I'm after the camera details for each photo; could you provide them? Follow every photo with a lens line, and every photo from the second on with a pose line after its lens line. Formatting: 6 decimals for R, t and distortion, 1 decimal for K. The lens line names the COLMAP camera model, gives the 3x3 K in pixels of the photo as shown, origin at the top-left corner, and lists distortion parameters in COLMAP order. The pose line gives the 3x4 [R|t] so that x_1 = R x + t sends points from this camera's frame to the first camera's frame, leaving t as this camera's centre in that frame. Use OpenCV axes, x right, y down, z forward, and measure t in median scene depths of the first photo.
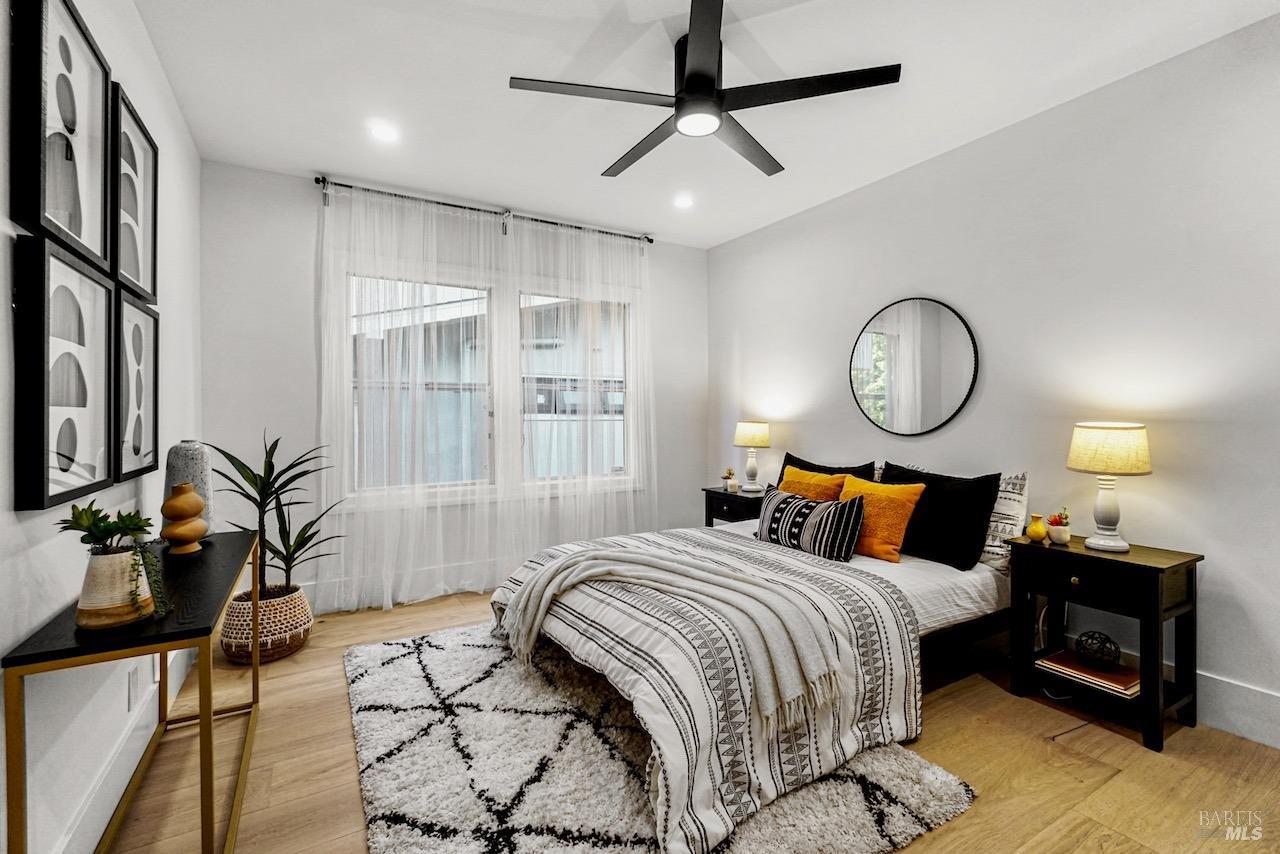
lens RADIAL K [[554.1, 0, 641.7], [0, 554.1, 409.2], [0, 0, 1]] dist [-0.001186, -0.000155]
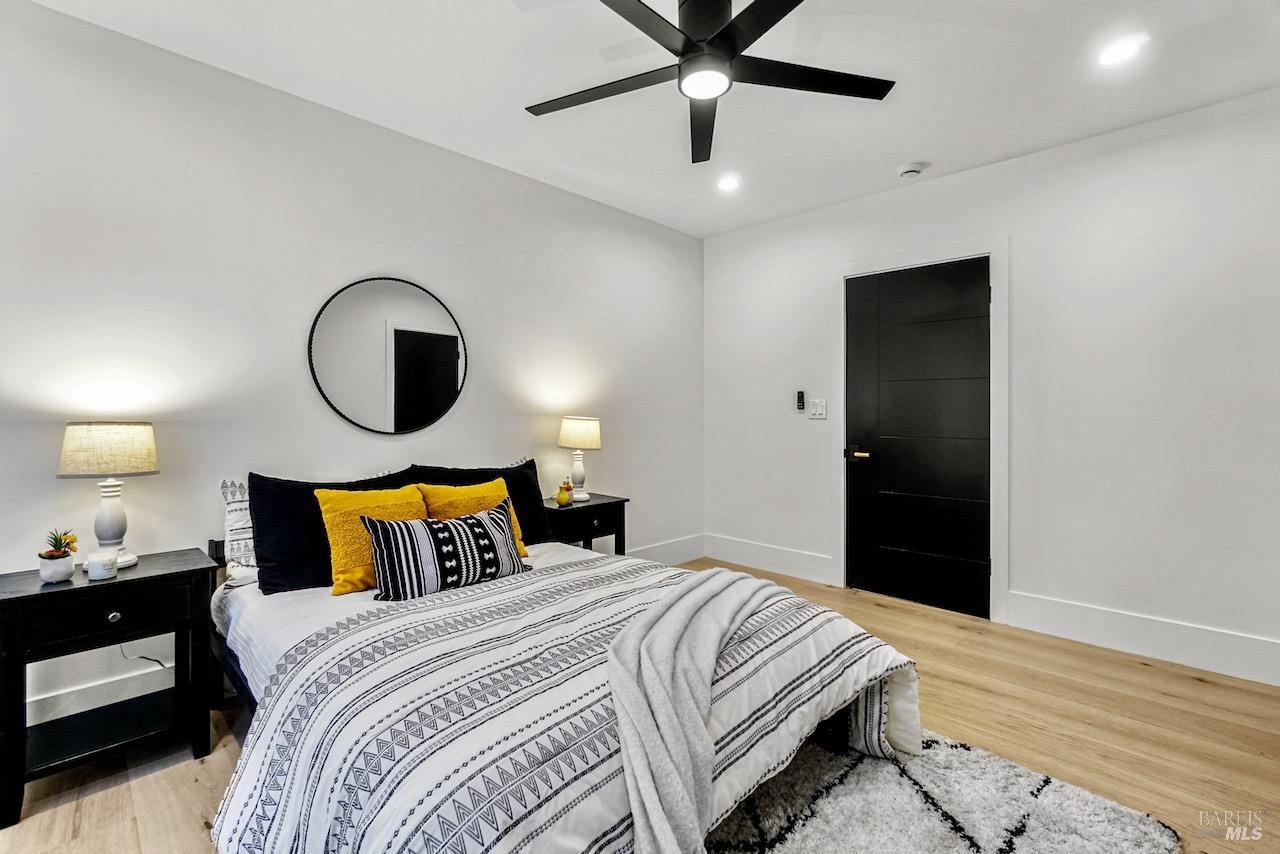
lens RADIAL K [[554.1, 0, 641.7], [0, 554.1, 409.2], [0, 0, 1]] dist [-0.001186, -0.000155]
pose [[-0.247219, 0.007239, 0.968933, -0.747128], [-0.009579, 0.999905, -0.009914, 0.019682], [-0.968912, -0.011733, -0.247126, 1.356525]]
